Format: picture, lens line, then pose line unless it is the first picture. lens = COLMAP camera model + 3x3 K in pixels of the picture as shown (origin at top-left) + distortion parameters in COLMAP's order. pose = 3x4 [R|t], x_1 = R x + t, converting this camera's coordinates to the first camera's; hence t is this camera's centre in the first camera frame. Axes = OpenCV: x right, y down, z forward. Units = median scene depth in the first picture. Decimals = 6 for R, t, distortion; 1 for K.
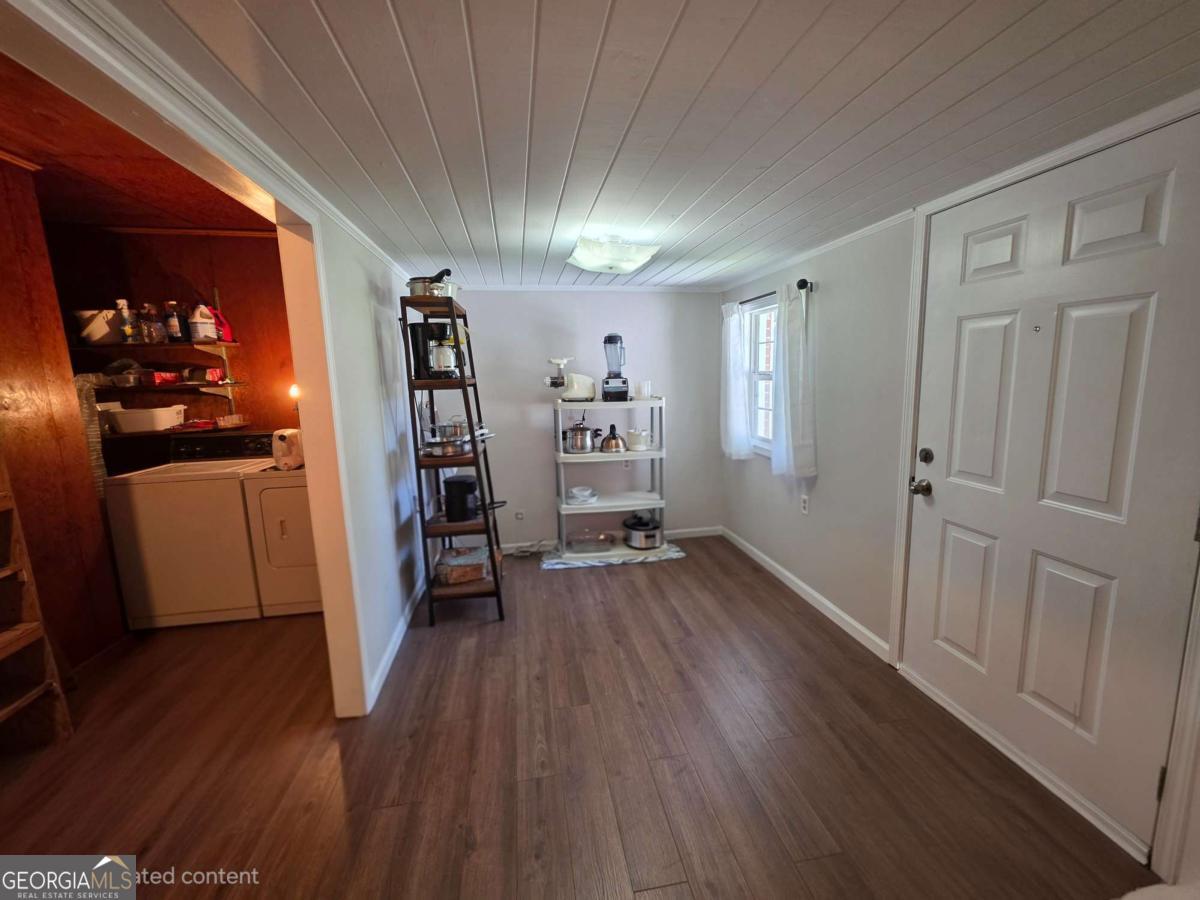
lens RADIAL K [[482.2, 0, 601.7], [0, 482.2, 446.2], [0, 0, 1]] dist [0.001117, 0.000041]
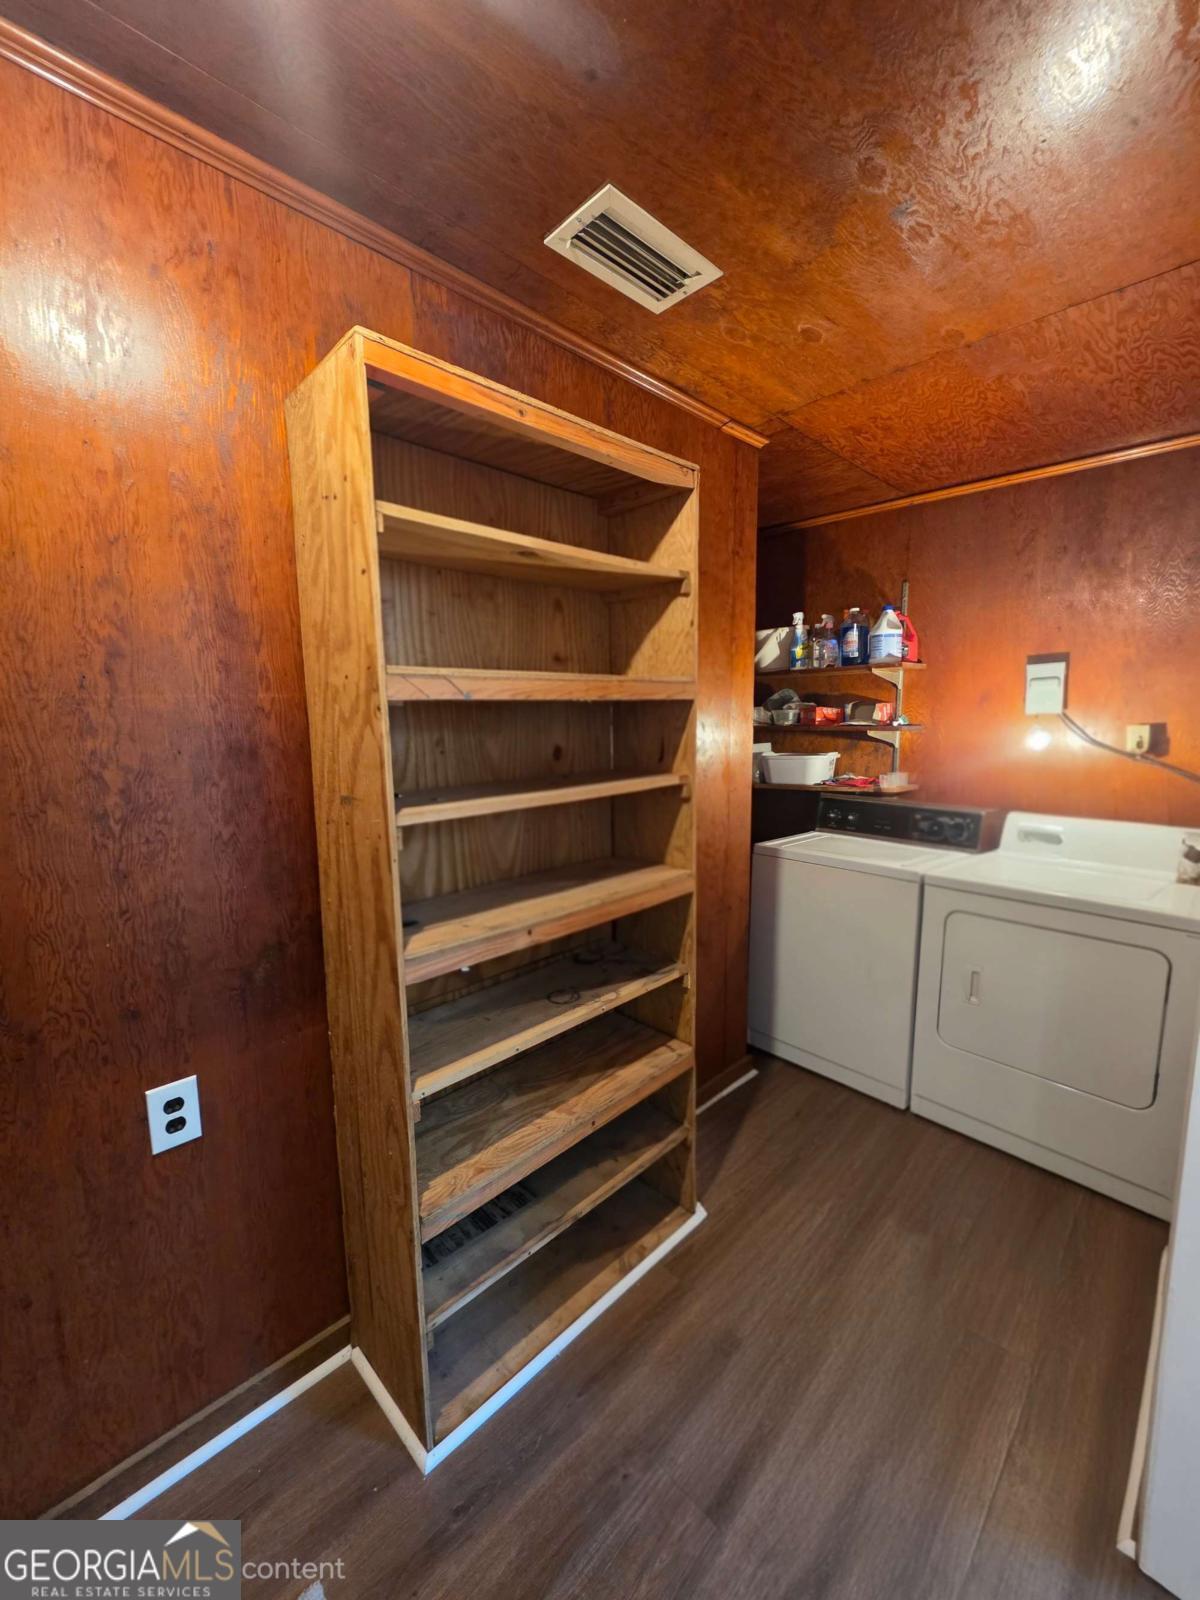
lens RADIAL K [[642.9, 0, 601.5], [0, 642.9, 801.5], [0, 0, 1]] dist [0.001117, 0.000041]
pose [[0.562121, 0.134819, -0.815993, -0.288219], [-0.140229, 0.987875, 0.066617, -0.029483], [0.815080, 0.076979, 0.574211, 0.174163]]
